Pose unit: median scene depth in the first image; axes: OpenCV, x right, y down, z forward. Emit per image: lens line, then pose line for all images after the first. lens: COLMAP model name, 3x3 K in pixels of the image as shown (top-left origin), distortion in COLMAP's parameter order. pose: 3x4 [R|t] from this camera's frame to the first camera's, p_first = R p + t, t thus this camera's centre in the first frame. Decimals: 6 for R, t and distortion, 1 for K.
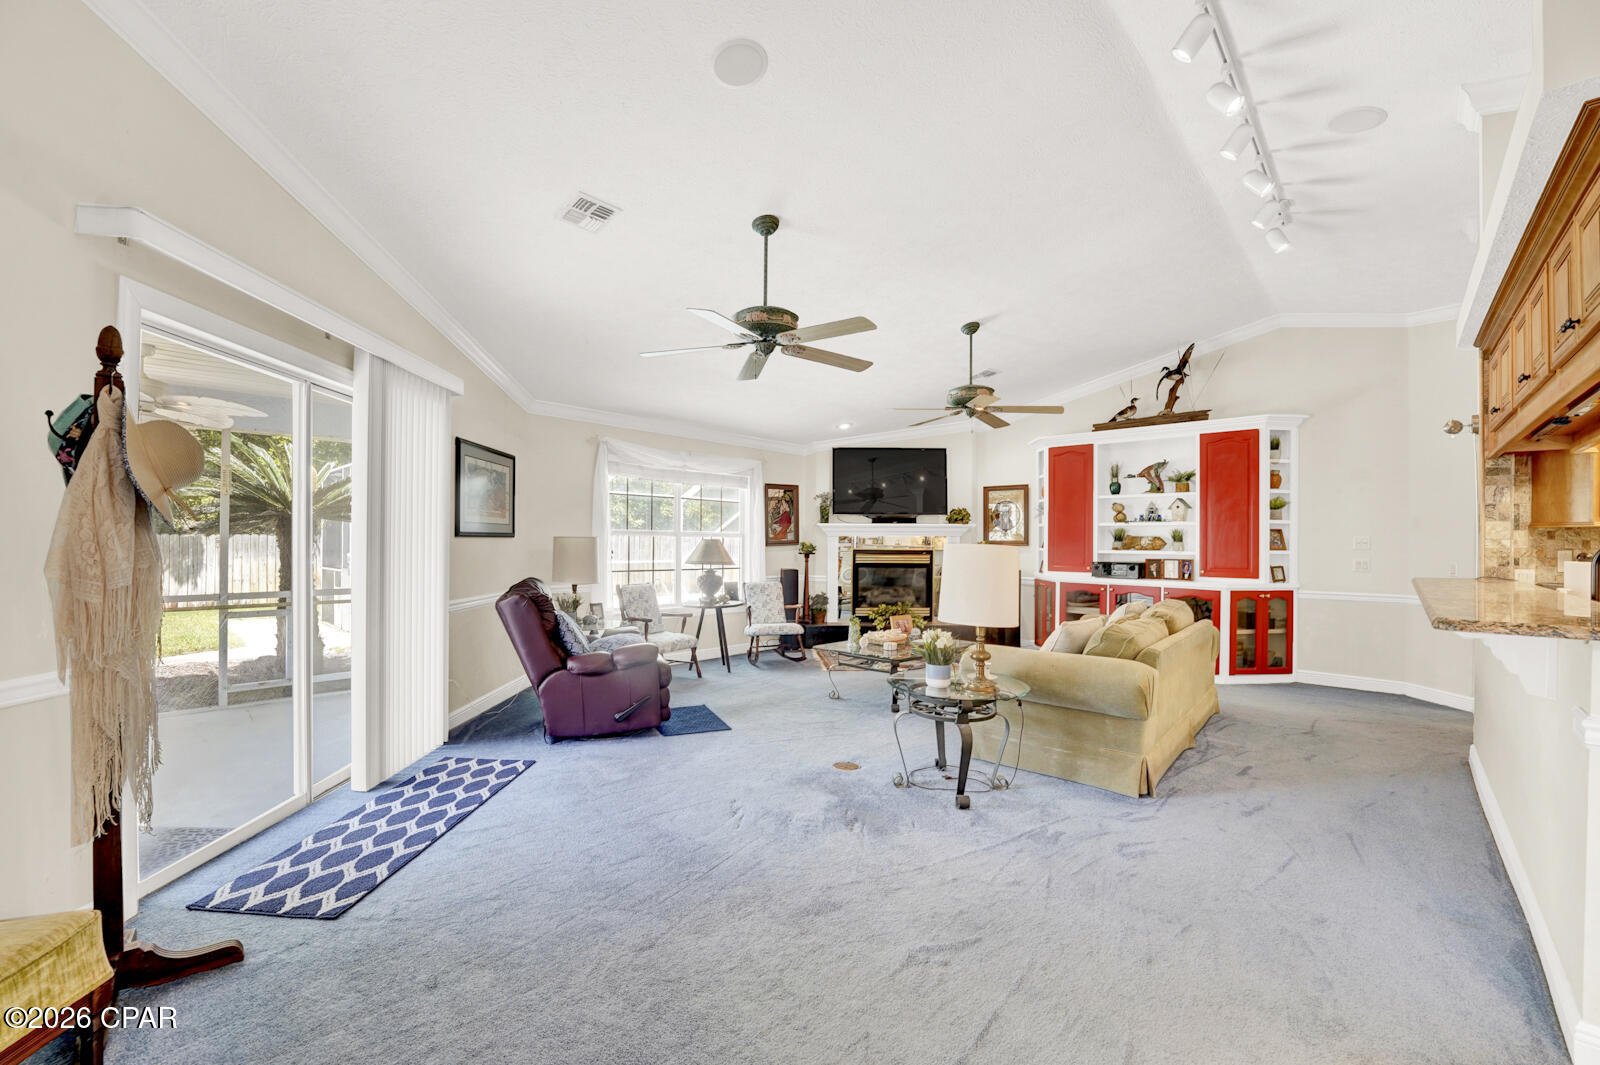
lens RADIAL K [[650.6, 0, 790.9], [0, 650.6, 545.0], [0, 0, 1]] dist [-0.017614, -0.000044]
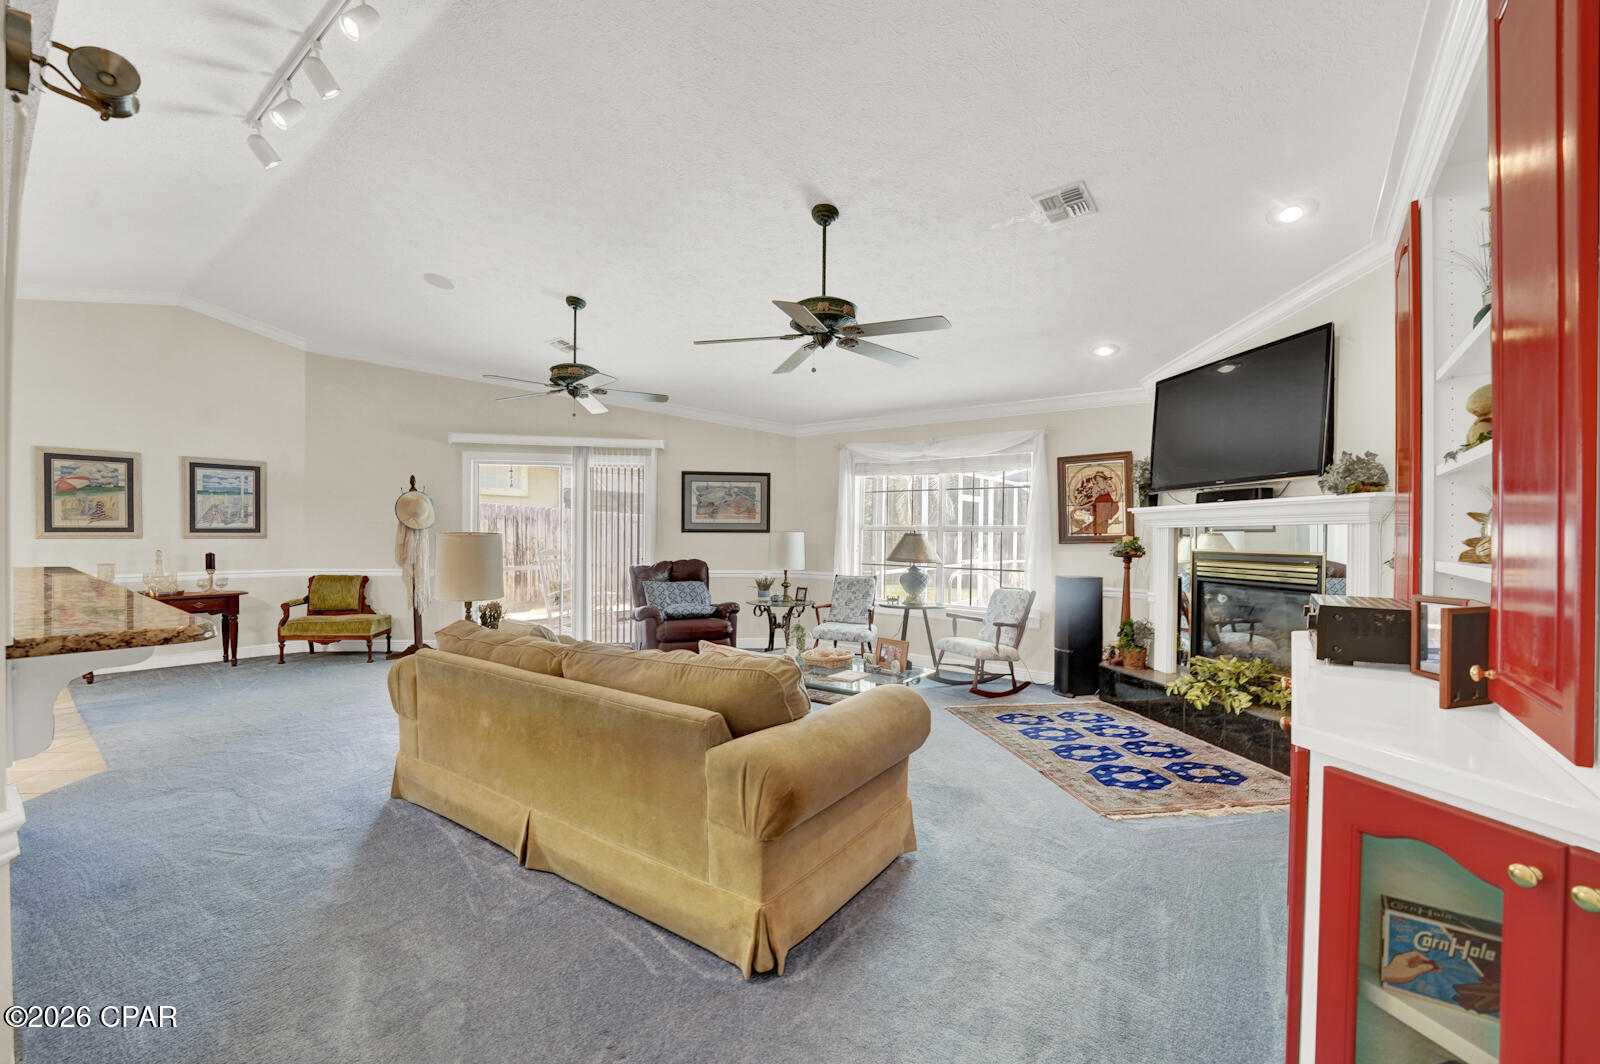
lens RADIAL K [[670.0, 0, 800.0], [0, 670.0, 532.0], [0, 0, 1]] dist [-0.020432, 0.000153]
pose [[0.092972, -0.005309, -0.995655, 0.651864], [-0.006226, 0.999963, -0.005914, -0.003890], [0.995649, 0.006748, 0.092935, 0.616998]]
